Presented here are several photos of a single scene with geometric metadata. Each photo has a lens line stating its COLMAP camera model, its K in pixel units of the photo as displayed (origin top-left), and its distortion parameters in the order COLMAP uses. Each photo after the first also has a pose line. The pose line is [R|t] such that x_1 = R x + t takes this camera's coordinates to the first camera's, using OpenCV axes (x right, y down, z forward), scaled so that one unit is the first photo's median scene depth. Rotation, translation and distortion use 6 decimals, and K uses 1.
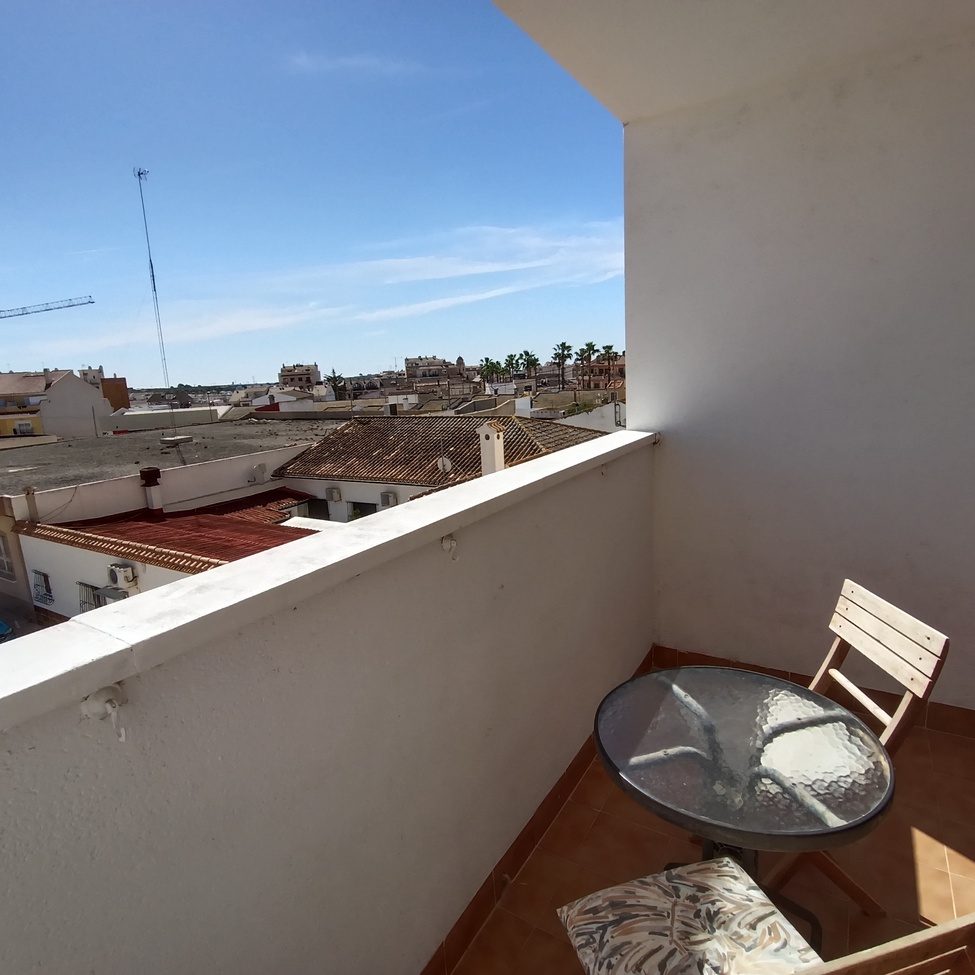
lens RADIAL K [[590.8, 0, 479.3], [0, 590.8, 483.6], [0, 0, 1]] dist [-0.036490, 0.023630]
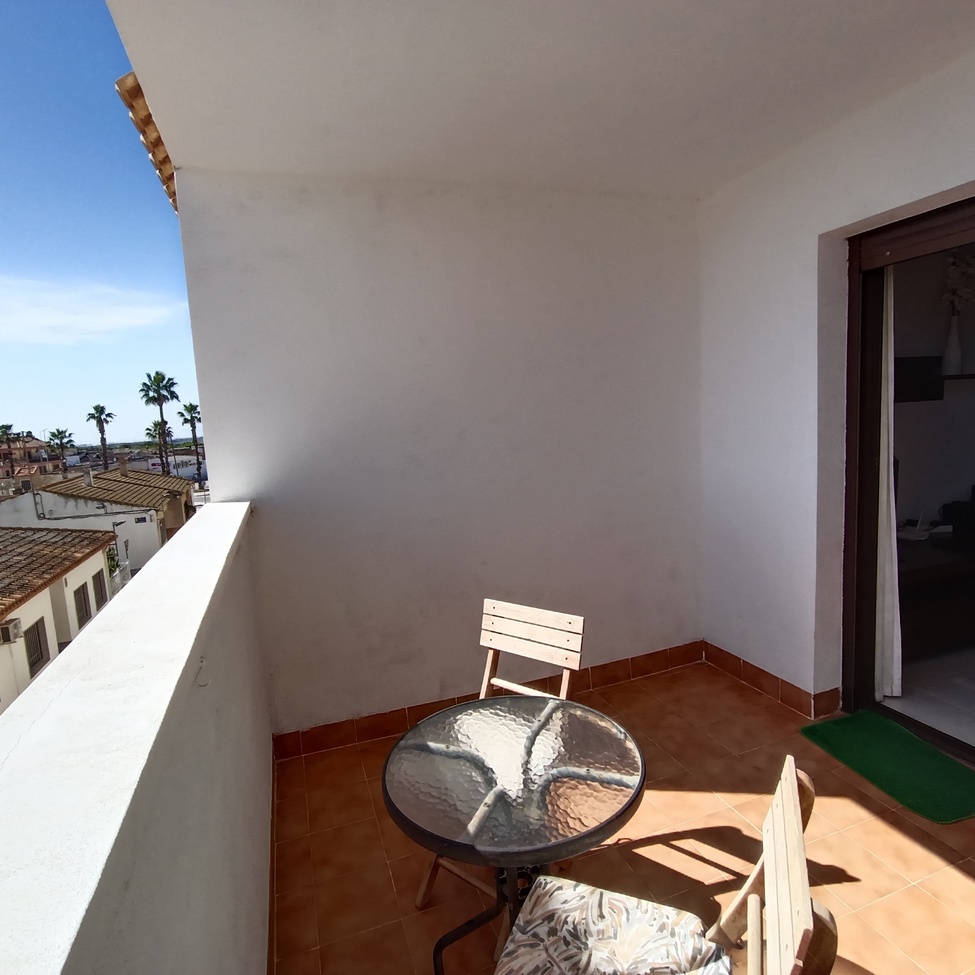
lens RADIAL K [[590.8, 0, 479.3], [0, 590.8, 483.6], [0, 0, 1]] dist [-0.036490, 0.023630]
pose [[0.627478, -0.078498, 0.774667, -0.337603], [0.178507, 0.982910, -0.044990, -0.015614], [-0.757896, 0.166514, 0.630767, 0.268473]]
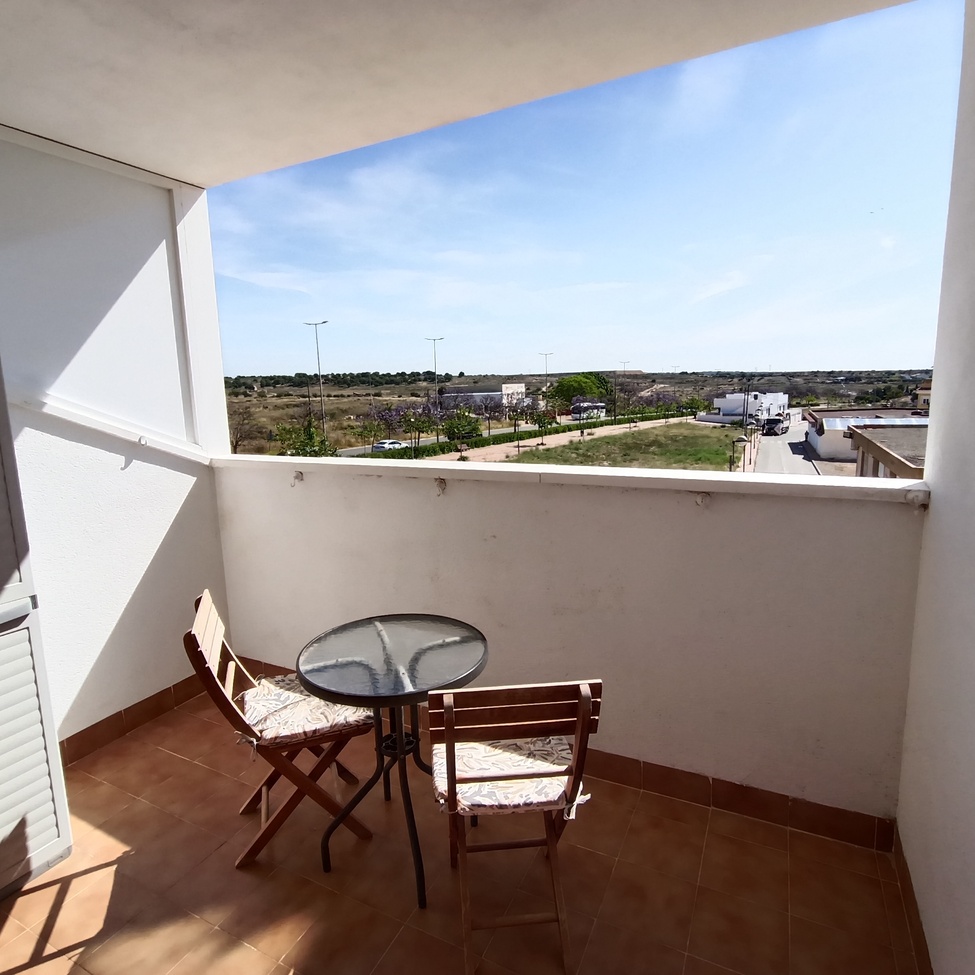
lens RADIAL K [[590.8, 0, 479.3], [0, 590.8, 483.6], [0, 0, 1]] dist [-0.036490, 0.023630]
pose [[0.099044, 0.214358, -0.971721, 1.568267], [-0.167481, 0.966182, 0.196066, -0.250730], [0.980887, 0.143326, 0.131596, 0.852201]]
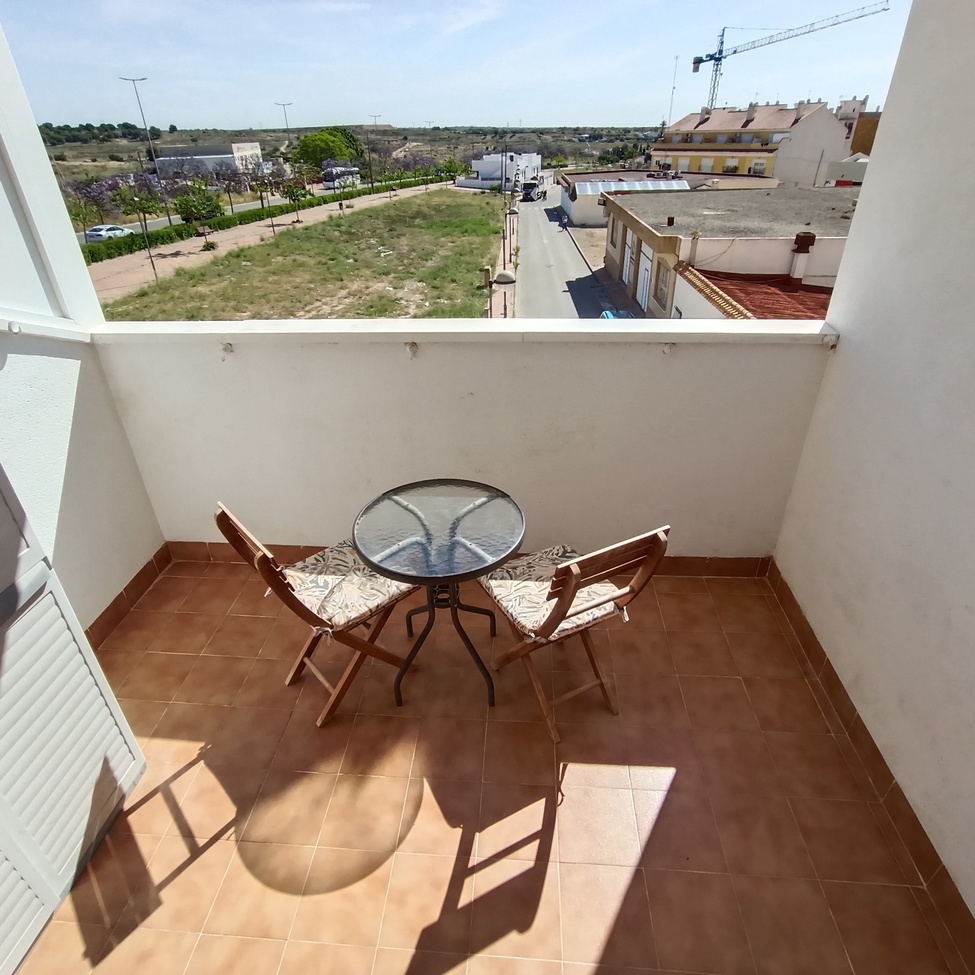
lens RADIAL K [[590.8, 0, 479.3], [0, 590.8, 483.6], [0, 0, 1]] dist [-0.036490, 0.023630]
pose [[0.471091, 0.488036, -0.734775, 1.411311], [-0.171542, 0.867783, 0.466397, -0.368901], [0.865244, -0.093671, 0.492523, 0.292534]]
